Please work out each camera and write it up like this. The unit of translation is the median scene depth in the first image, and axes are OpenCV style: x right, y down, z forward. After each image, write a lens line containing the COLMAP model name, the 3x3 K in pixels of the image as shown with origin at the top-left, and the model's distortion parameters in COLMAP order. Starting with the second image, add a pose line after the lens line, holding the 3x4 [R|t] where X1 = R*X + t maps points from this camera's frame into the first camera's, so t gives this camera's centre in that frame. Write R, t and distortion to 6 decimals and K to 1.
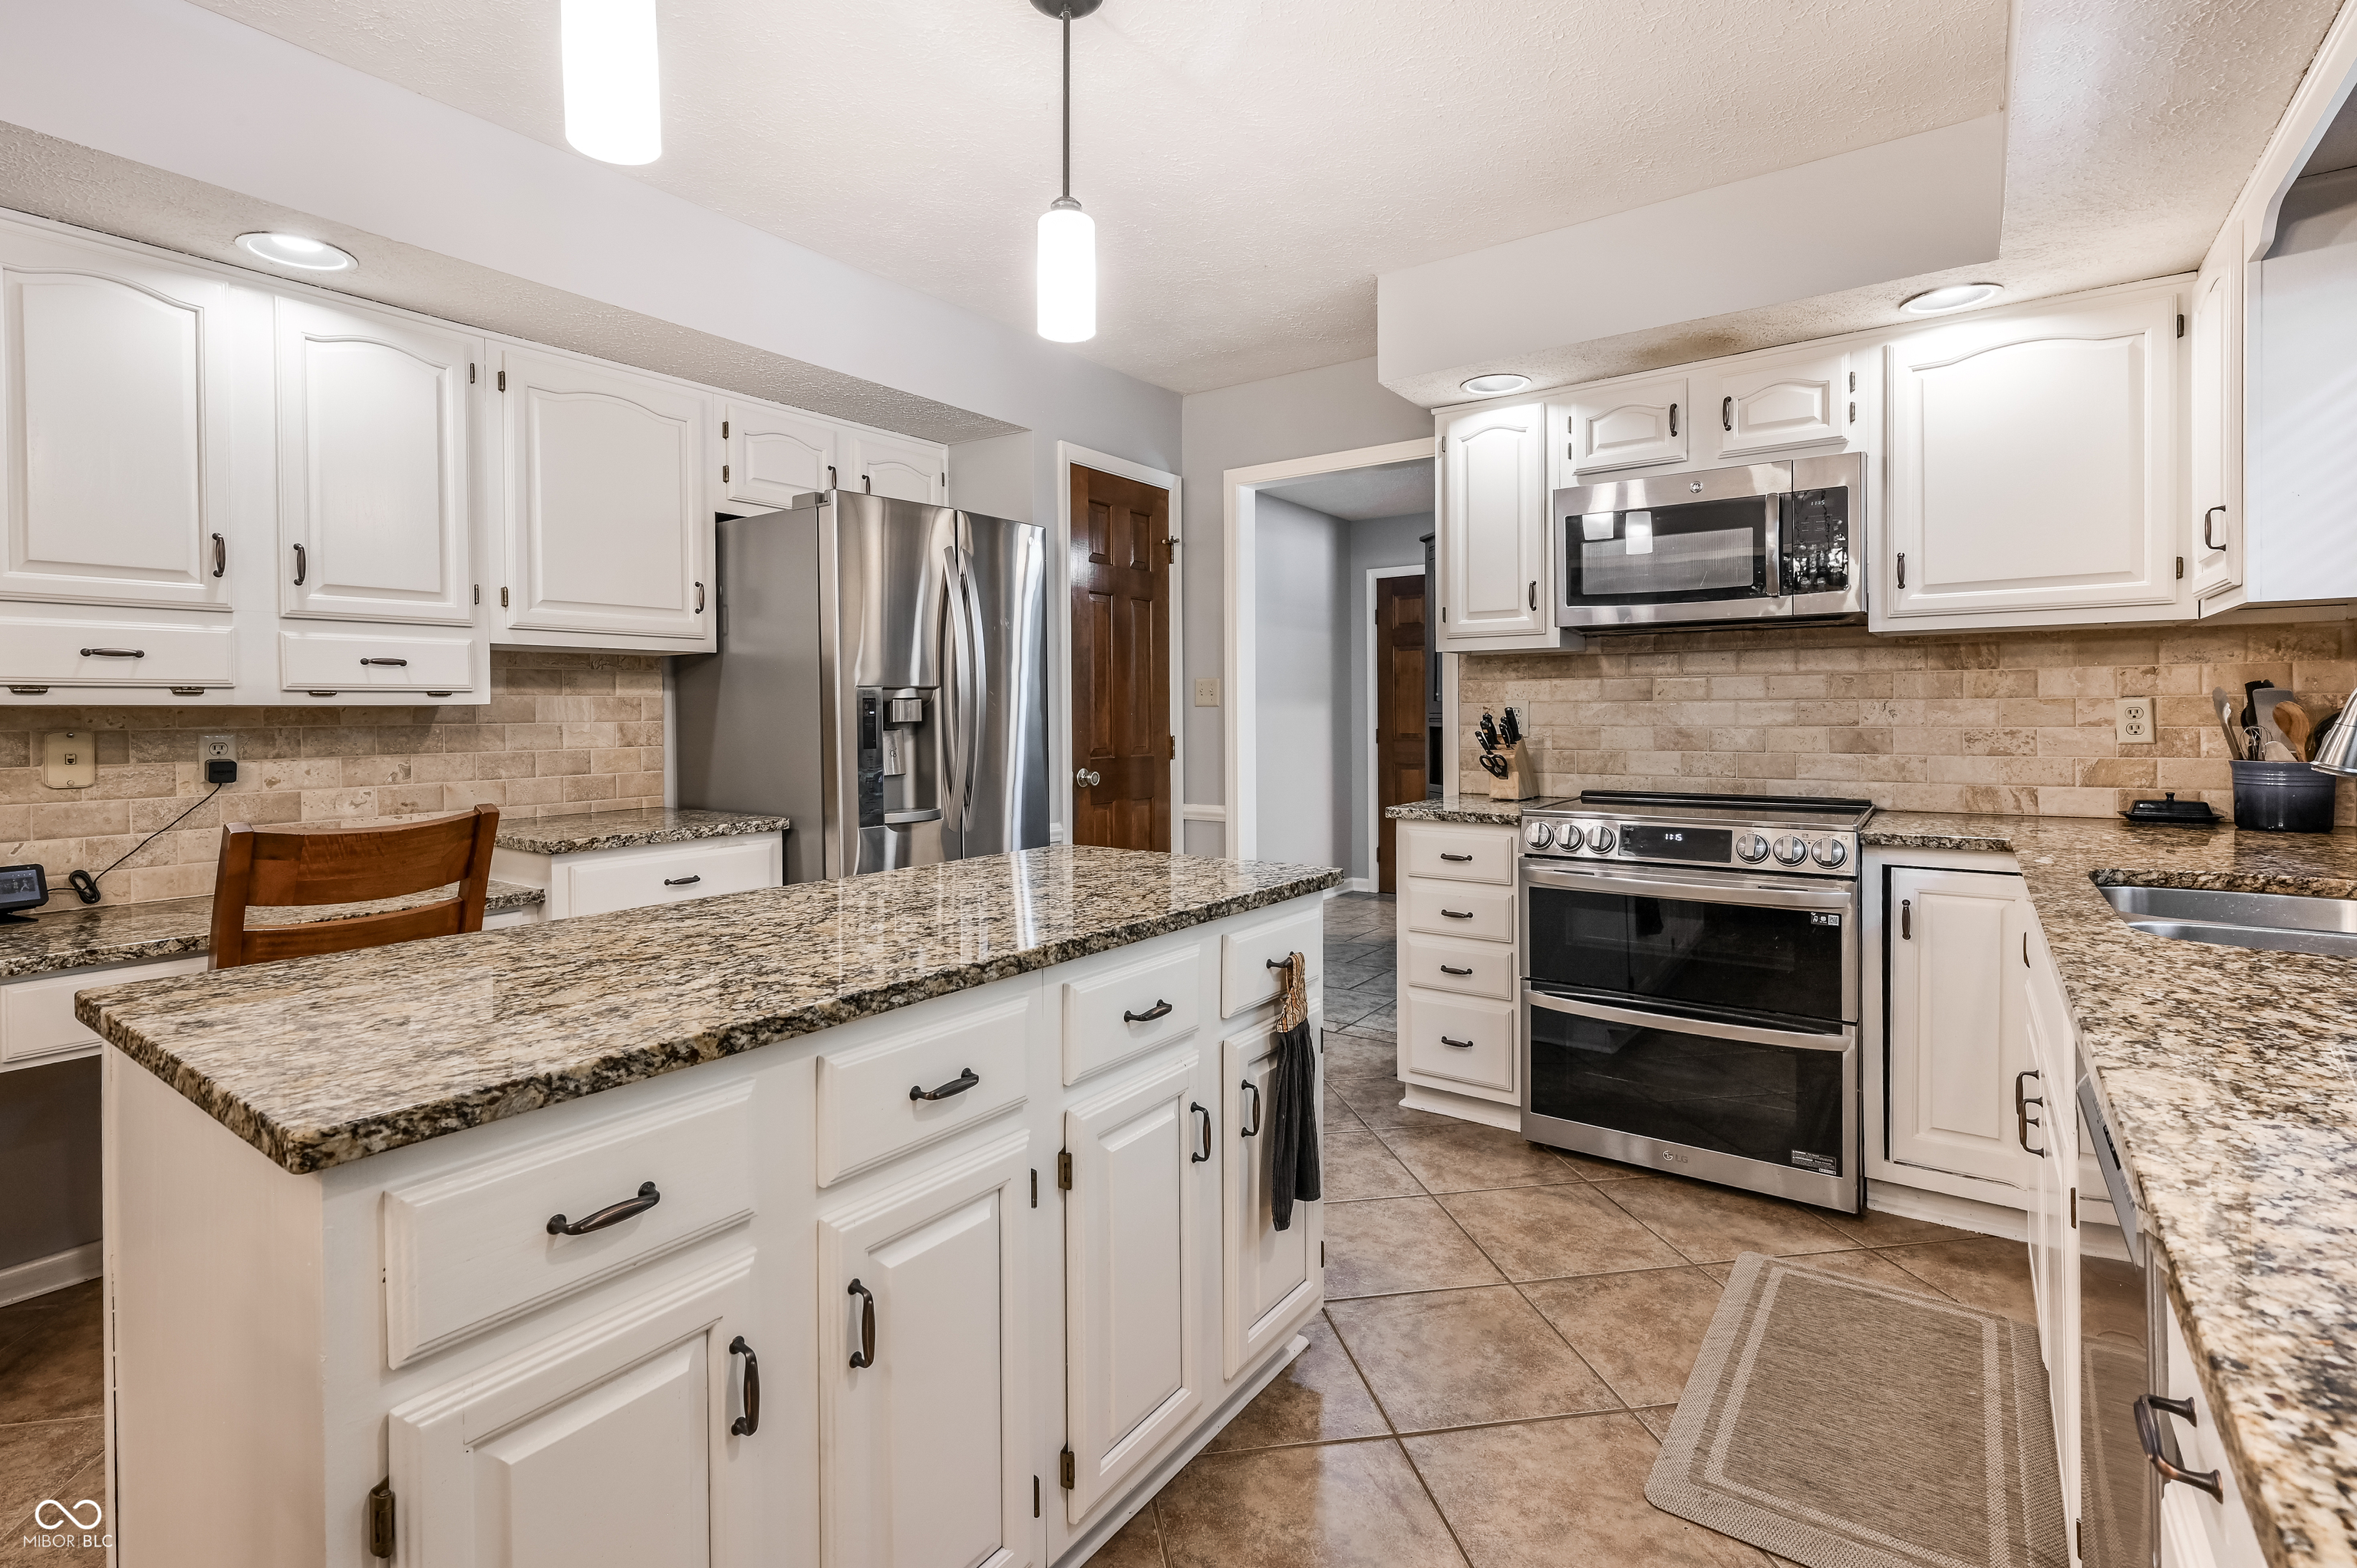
lens RADIAL K [[1089.9, 0, 1156.9], [0, 1089.9, 718.7], [0, 0, 1]] dist [0.001133, 0.000229]
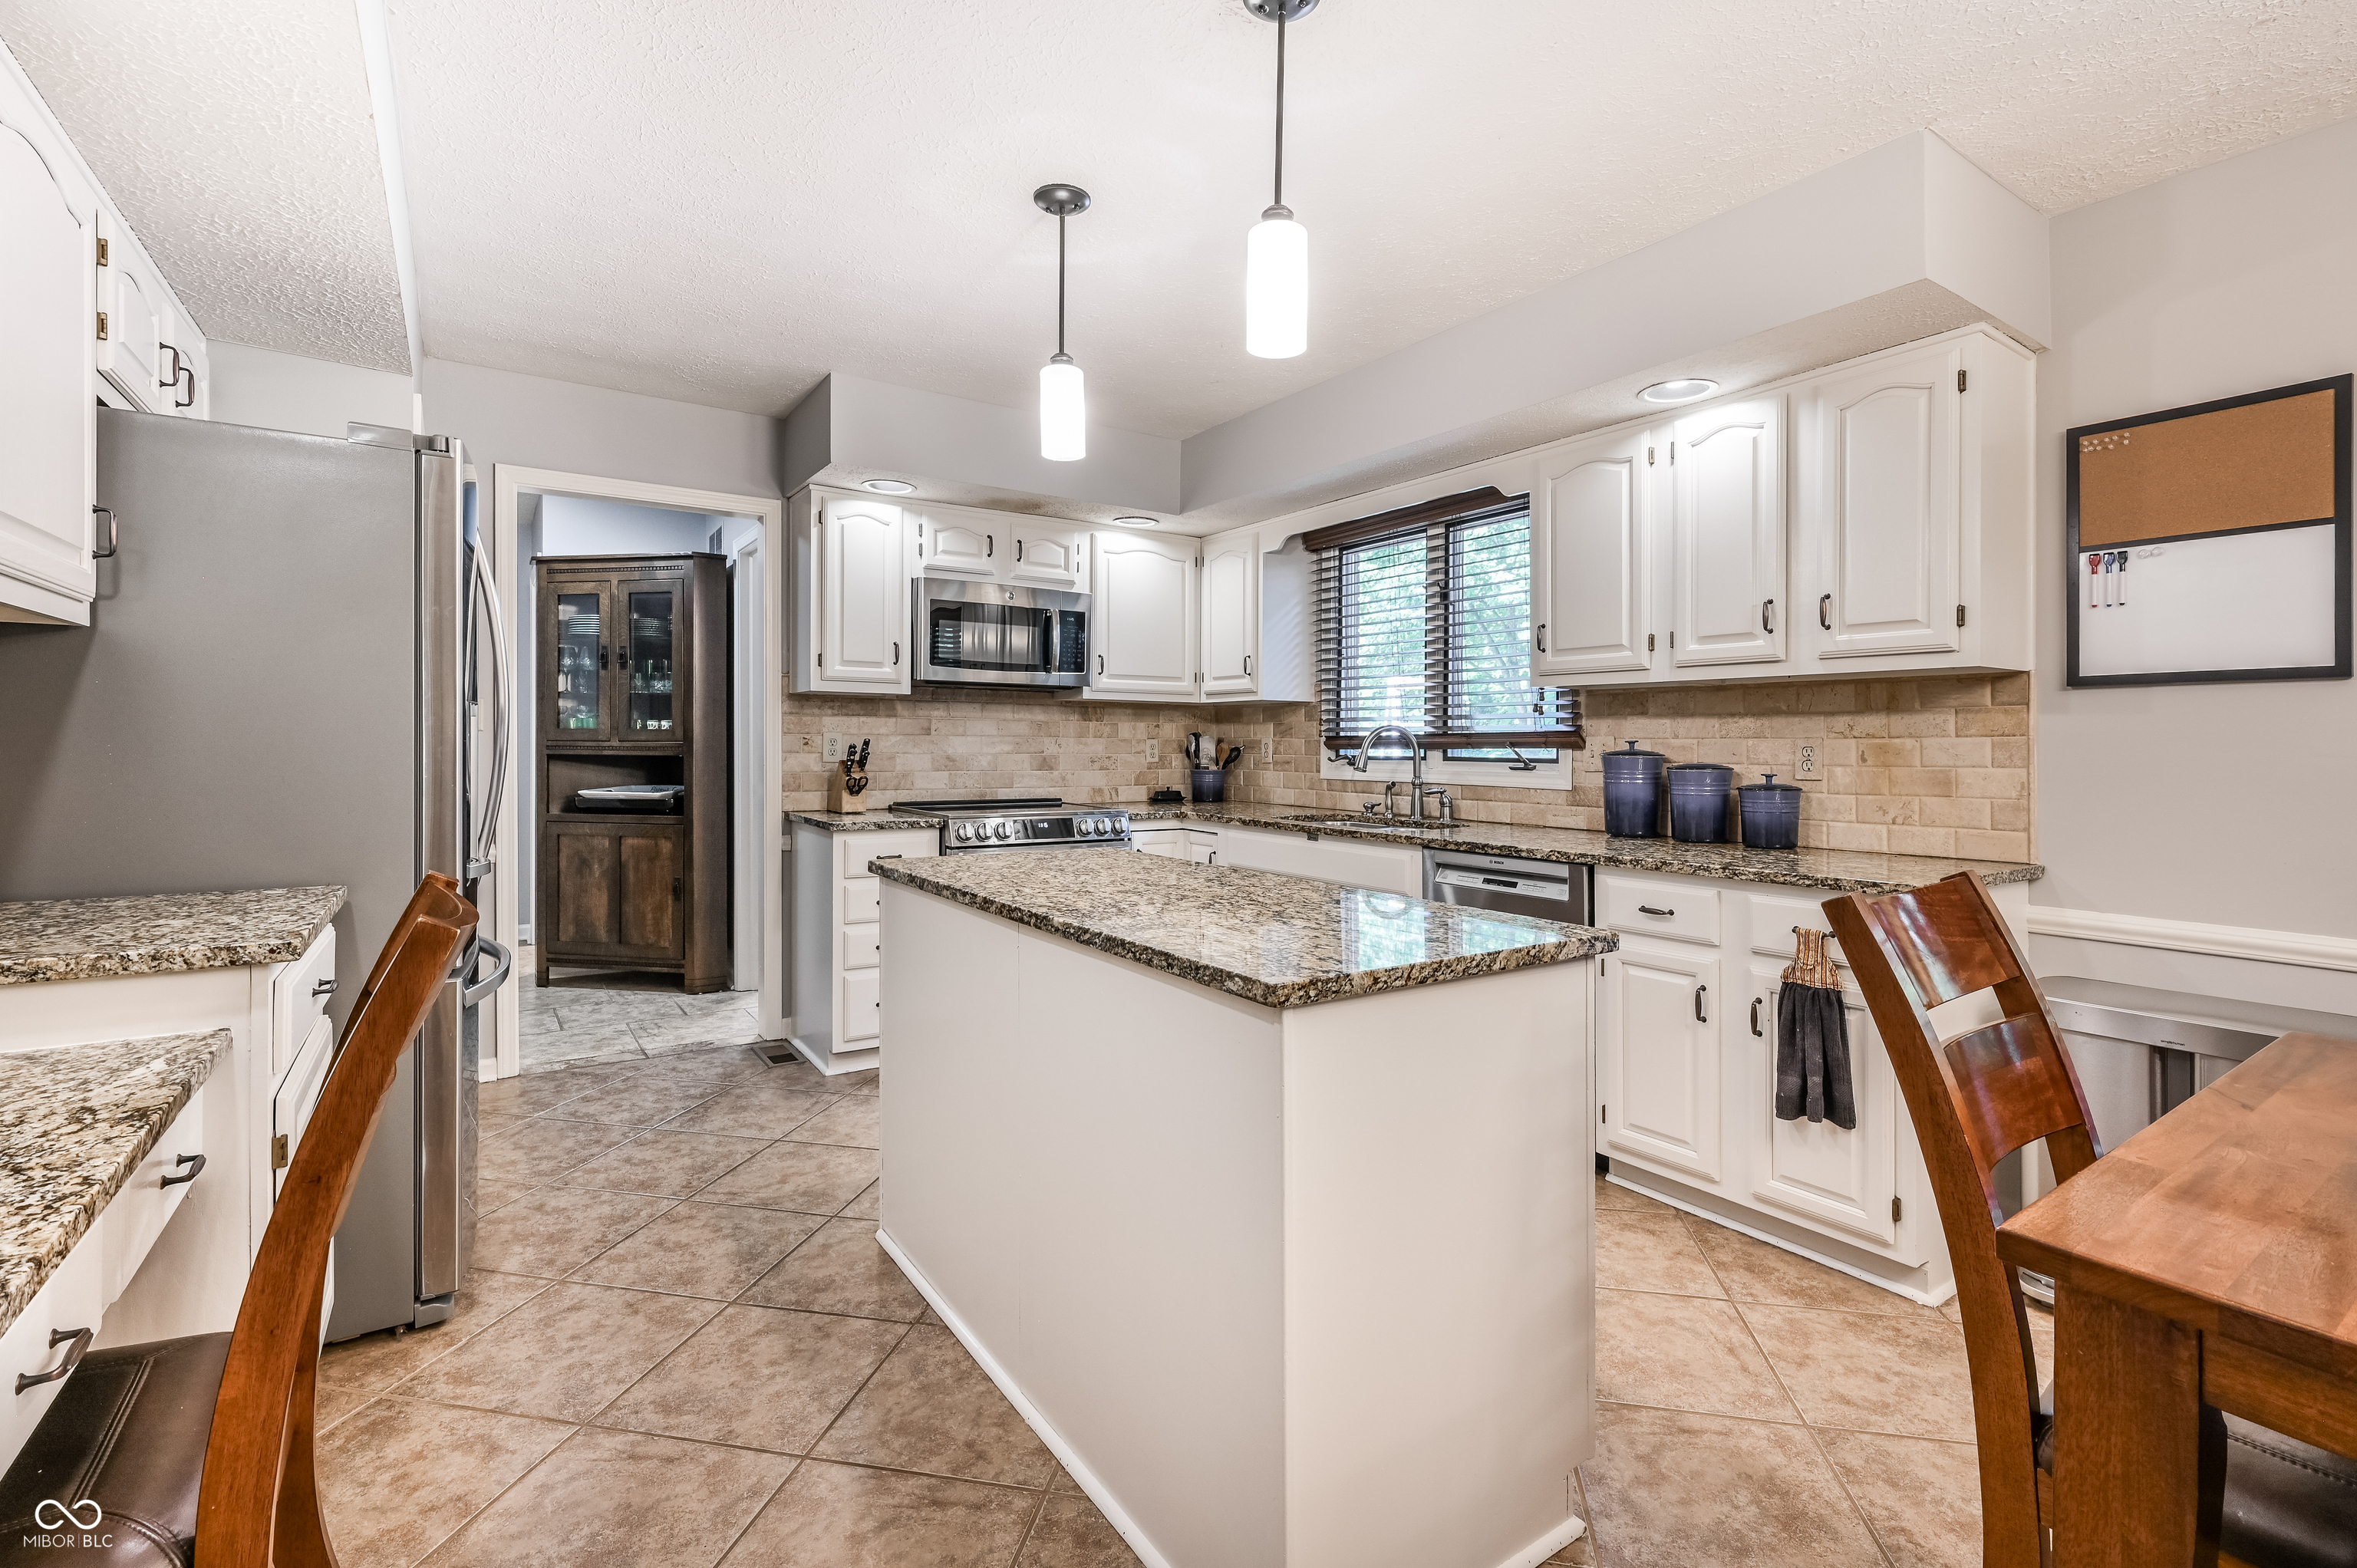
lens RADIAL K [[1089.9, 0, 1175.9], [0, 1089.9, 765.5], [0, 0, 1]] dist [0.001133, 0.000229]
pose [[0.351067, -0.002671, 0.936347, -0.803565], [0.001236, 0.999996, 0.002389, 0.020342], [-0.936350, 0.000319, 0.351069, 0.237849]]
